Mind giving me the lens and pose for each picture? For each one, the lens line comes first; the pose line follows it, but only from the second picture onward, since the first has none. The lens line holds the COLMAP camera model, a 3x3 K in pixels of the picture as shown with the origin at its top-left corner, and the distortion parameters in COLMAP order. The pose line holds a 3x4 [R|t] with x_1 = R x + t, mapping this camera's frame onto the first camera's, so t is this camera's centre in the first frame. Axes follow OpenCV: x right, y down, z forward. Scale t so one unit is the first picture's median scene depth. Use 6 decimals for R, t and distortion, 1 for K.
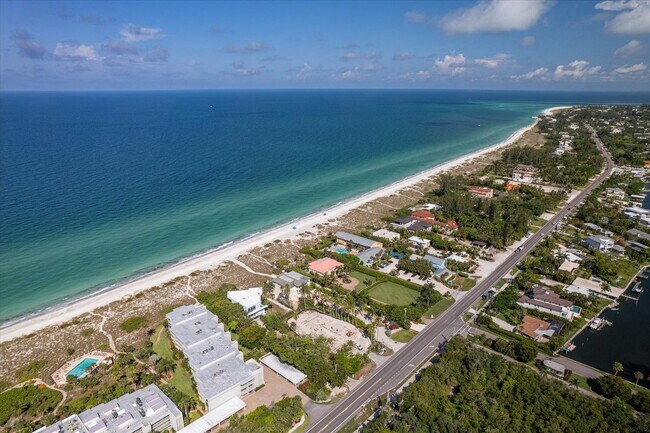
lens RADIAL K [[406.1, 0, 325.0], [0, 406.1, 216.5], [0, 0, 1]] dist [-0.007328, -0.000401]
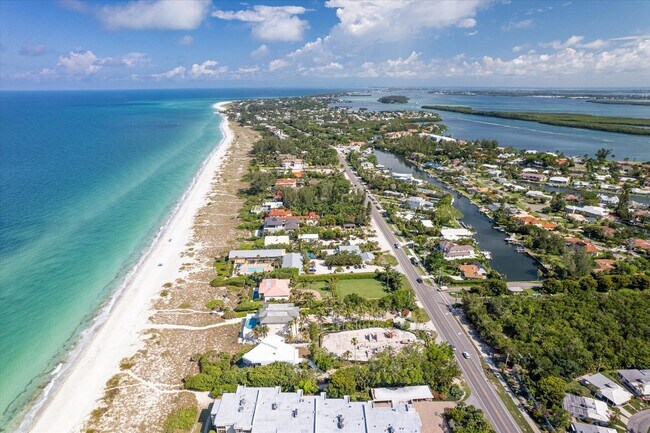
lens RADIAL K [[406.1, 0, 325.0], [0, 406.1, 216.5], [0, 0, 1]] dist [-0.007328, -0.000401]
pose [[0.710087, -0.223790, 0.667604, -0.453175], [0.221013, 0.971069, 0.090438, -0.081687], [-0.668528, 0.083330, 0.739003, 0.245337]]
